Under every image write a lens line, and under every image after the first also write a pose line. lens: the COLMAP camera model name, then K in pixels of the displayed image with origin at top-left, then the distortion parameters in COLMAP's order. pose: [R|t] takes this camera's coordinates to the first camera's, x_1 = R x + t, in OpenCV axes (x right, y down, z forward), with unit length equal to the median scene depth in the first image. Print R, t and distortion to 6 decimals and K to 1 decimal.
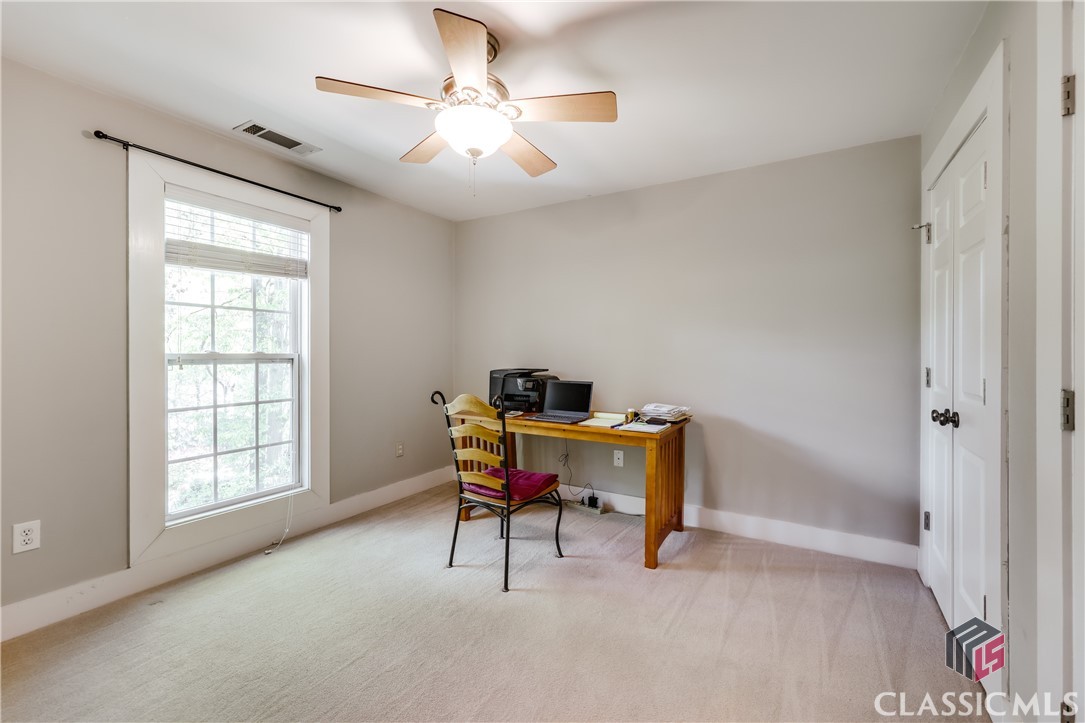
lens RADIAL K [[444.3, 0, 548.1], [0, 444.3, 364.8], [0, 0, 1]] dist [0.000842, 0.000272]
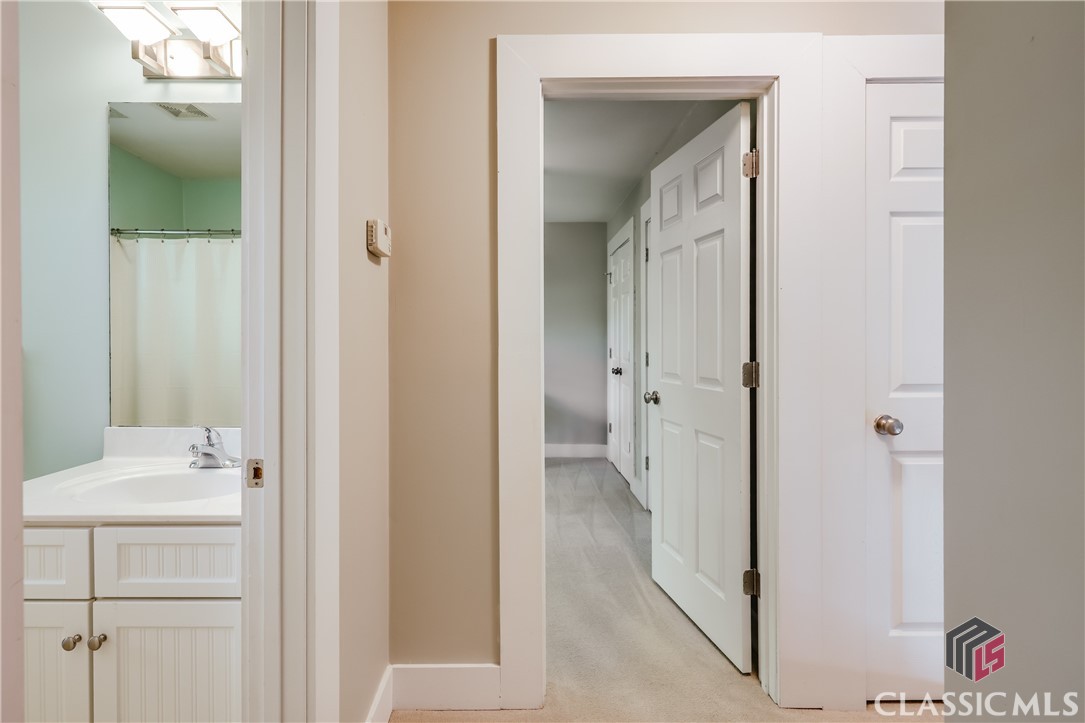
lens RADIAL K [[444.3, 0, 541.4], [0, 444.3, 351.4], [0, 0, 1]] dist [0.000842, 0.000272]
pose [[0.848756, -0.004376, 0.528767, -0.437129], [0.004147, 0.999990, 0.001620, 0.016964], [-0.528769, 0.000817, 0.848765, -0.498656]]
